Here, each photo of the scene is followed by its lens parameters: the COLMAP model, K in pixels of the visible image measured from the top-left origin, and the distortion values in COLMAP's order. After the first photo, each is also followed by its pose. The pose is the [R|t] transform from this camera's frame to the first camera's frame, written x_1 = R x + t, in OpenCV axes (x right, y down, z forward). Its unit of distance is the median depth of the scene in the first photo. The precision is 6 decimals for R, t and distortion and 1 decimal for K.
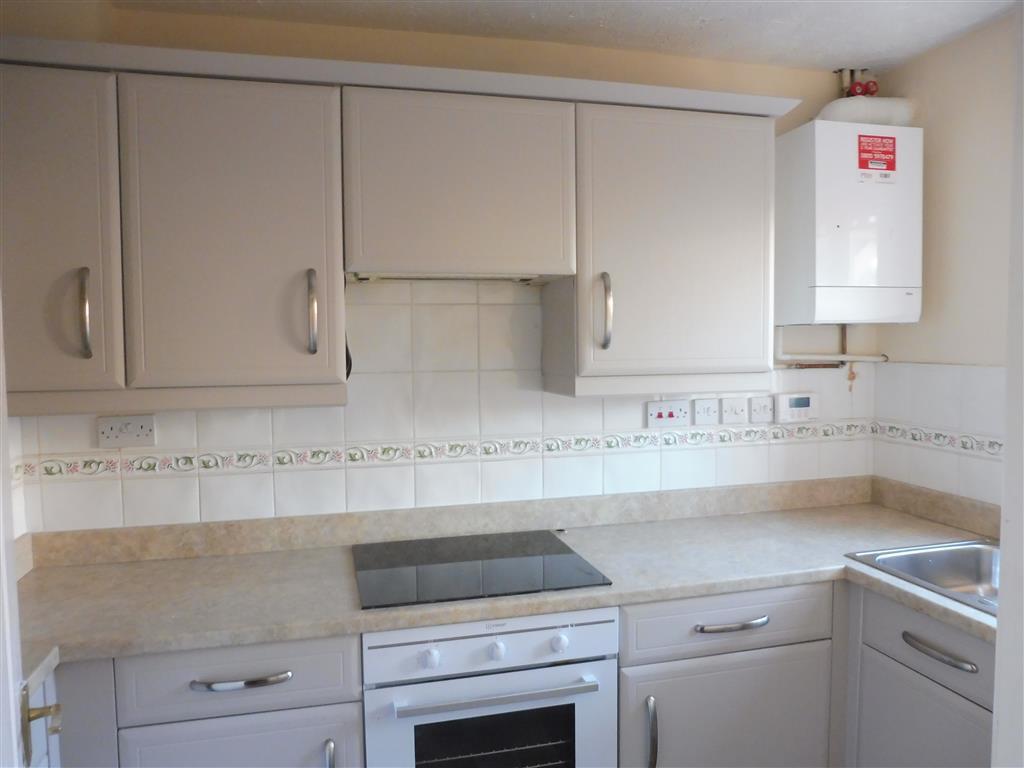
lens RADIAL K [[699.6, 0, 512.0], [0, 699.6, 384.0], [0, 0, 1]] dist [-0.048480, -0.001815]
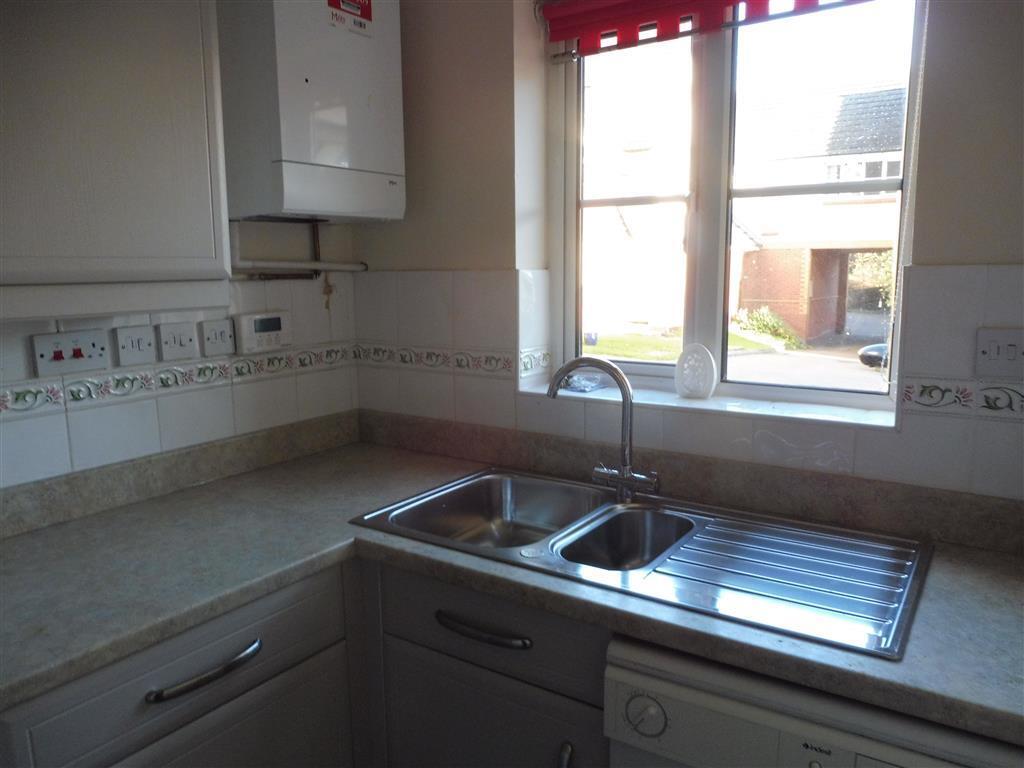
lens RADIAL K [[745.8, 0, 512.0], [0, 745.8, 384.0], [0, 0, 1]] dist [-0.041997, 0.000729]
pose [[0.743495, -0.100602, 0.661131, 0.074208], [0.041540, 0.993658, 0.104487, 0.017628], [-0.667450, -0.050222, 0.742959, 0.226704]]
